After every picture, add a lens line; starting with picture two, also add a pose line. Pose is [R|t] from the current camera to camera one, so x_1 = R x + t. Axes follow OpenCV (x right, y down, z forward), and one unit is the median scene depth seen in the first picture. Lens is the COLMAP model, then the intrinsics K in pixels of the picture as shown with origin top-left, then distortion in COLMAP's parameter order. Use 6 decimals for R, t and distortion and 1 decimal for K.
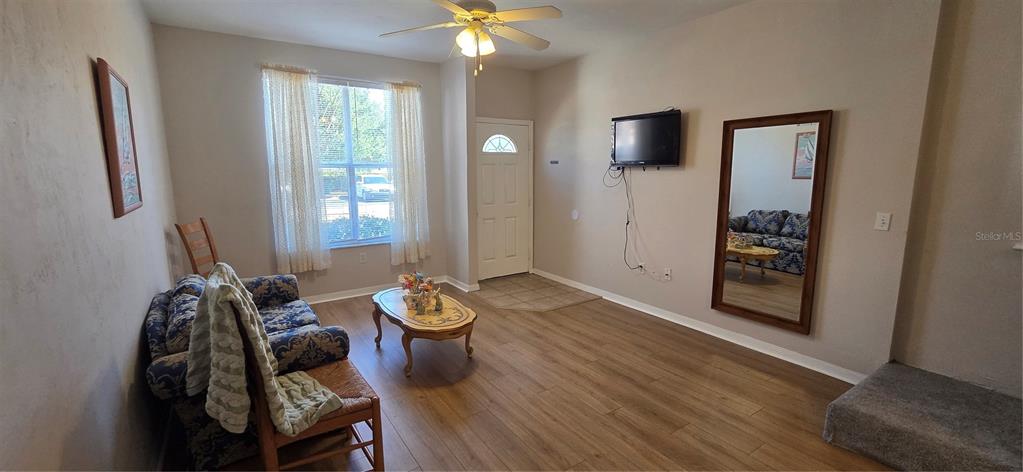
lens RADIAL K [[417.5, 0, 504.3], [0, 417.5, 230.2], [0, 0, 1]] dist [0.001824, -0.001143]
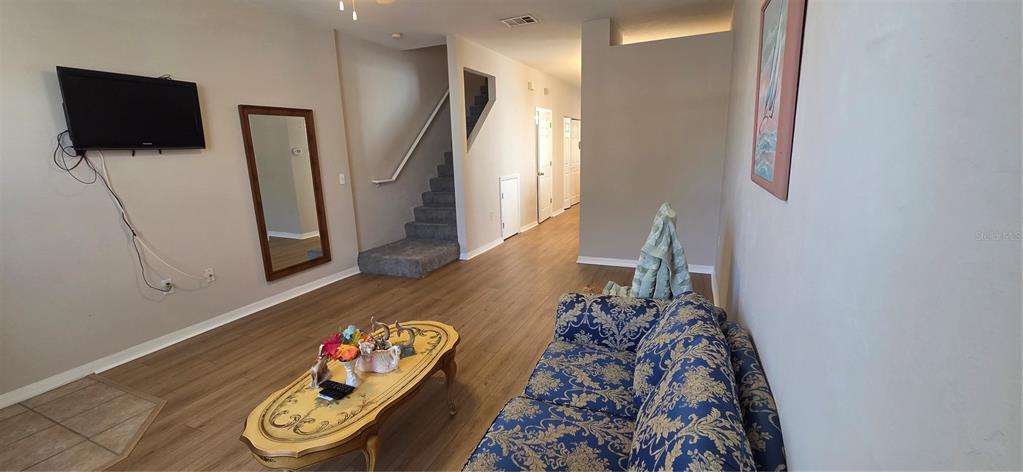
lens RADIAL K [[417.5, 0, 524.0], [0, 417.5, 217.2], [0, 0, 1]] dist [0.001824, -0.001143]
pose [[-0.562655, -0.119409, 0.818023, -0.658901], [0.150279, 0.958253, 0.243244, -0.119897], [-0.812918, 0.259794, -0.521221, 0.896163]]
